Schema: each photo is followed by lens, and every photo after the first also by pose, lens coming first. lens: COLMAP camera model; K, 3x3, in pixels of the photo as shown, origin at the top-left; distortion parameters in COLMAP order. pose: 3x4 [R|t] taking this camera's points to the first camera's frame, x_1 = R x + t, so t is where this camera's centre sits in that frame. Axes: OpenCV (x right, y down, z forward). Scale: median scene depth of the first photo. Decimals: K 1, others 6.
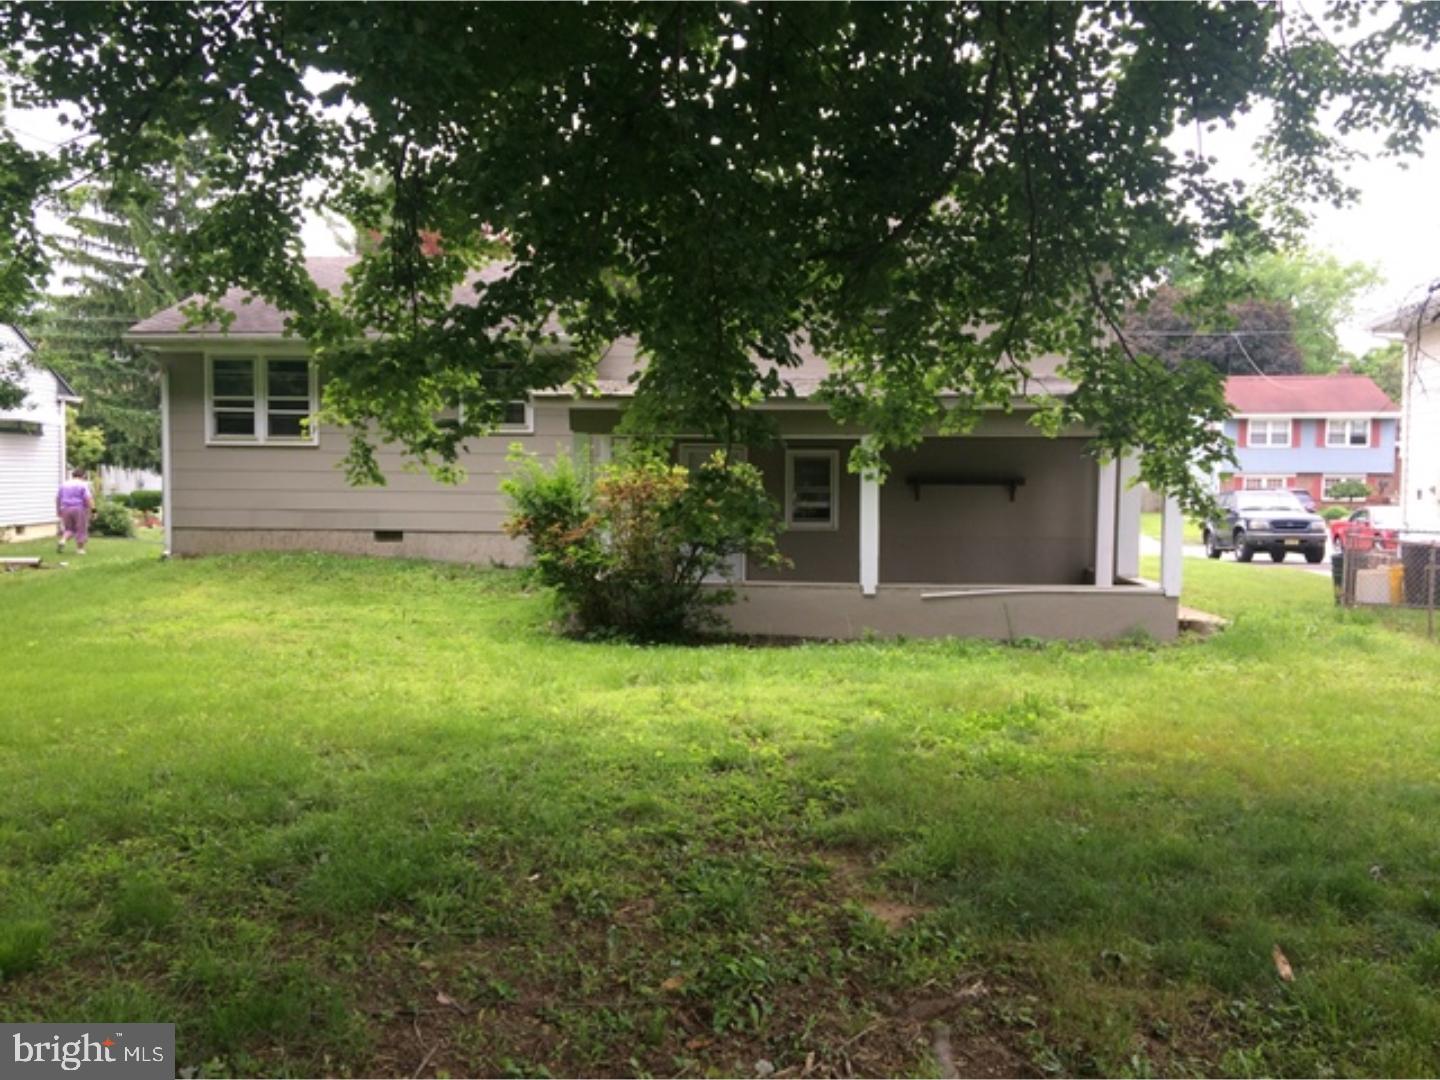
lens RADIAL K [[1206.4, 0, 720.4], [0, 1206.4, 538.9], [0, 0, 1]] dist [0.074014, -0.070724]
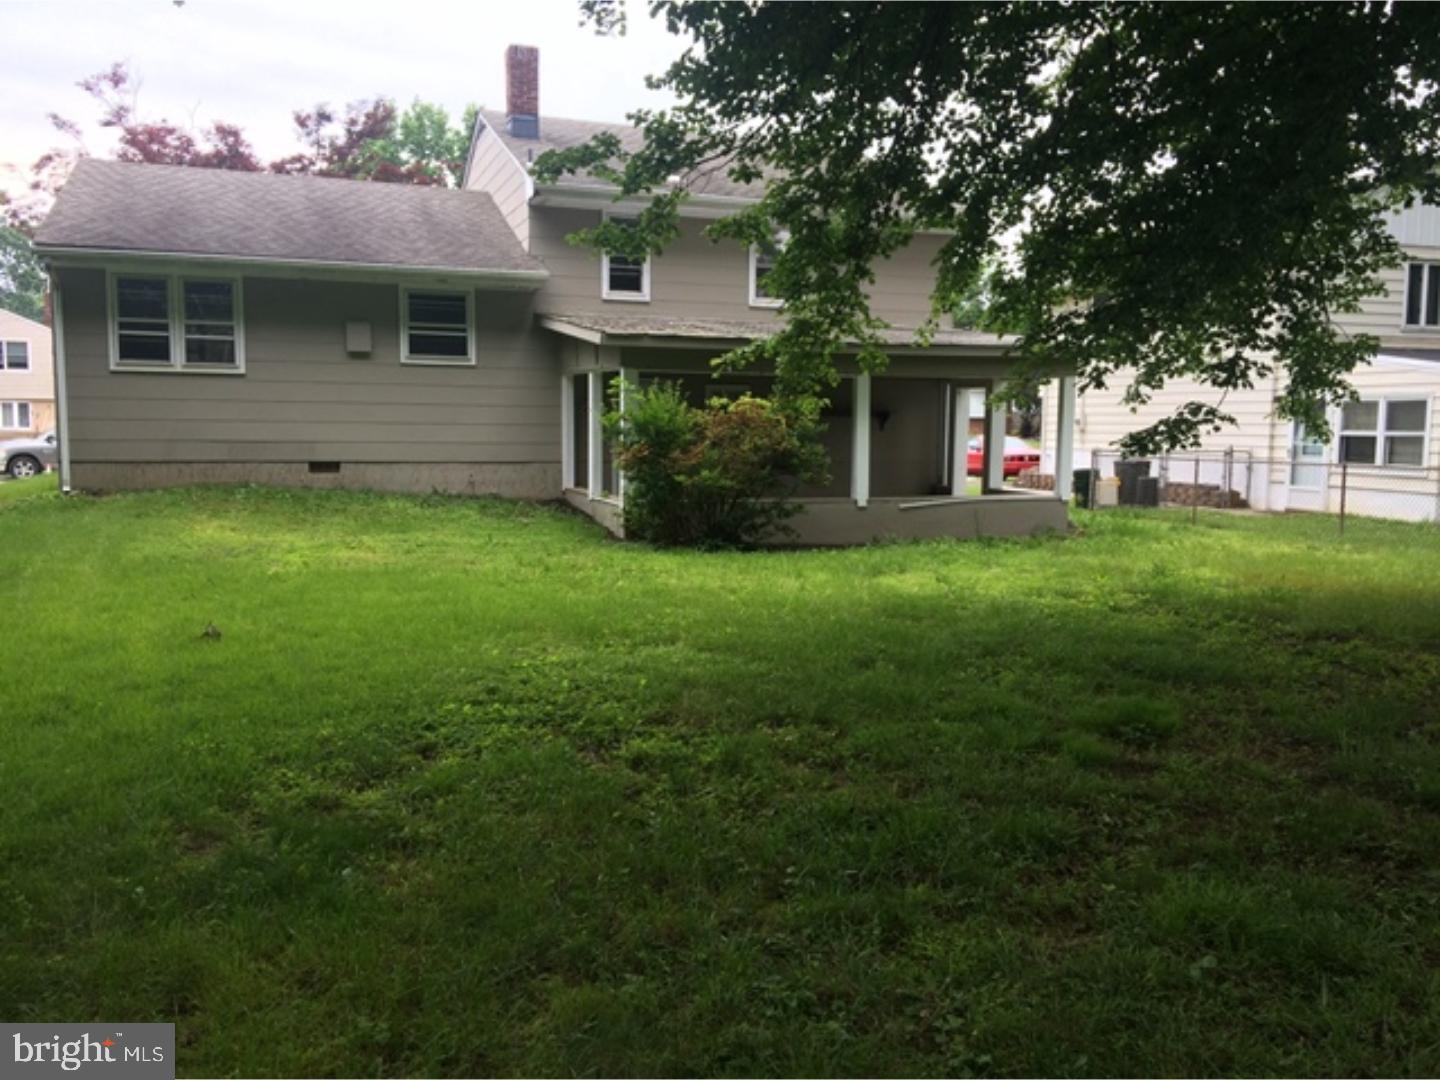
lens RADIAL K [[1206.4, 0, 717.9], [0, 1206.4, 539.5], [0, 0, 1]] dist [0.074014, -0.070724]
pose [[0.908021, -0.040899, 0.416924, -0.398733], [0.017551, 0.998063, 0.059683, 0.003045], [-0.418557, -0.046876, 0.906980, -0.035578]]
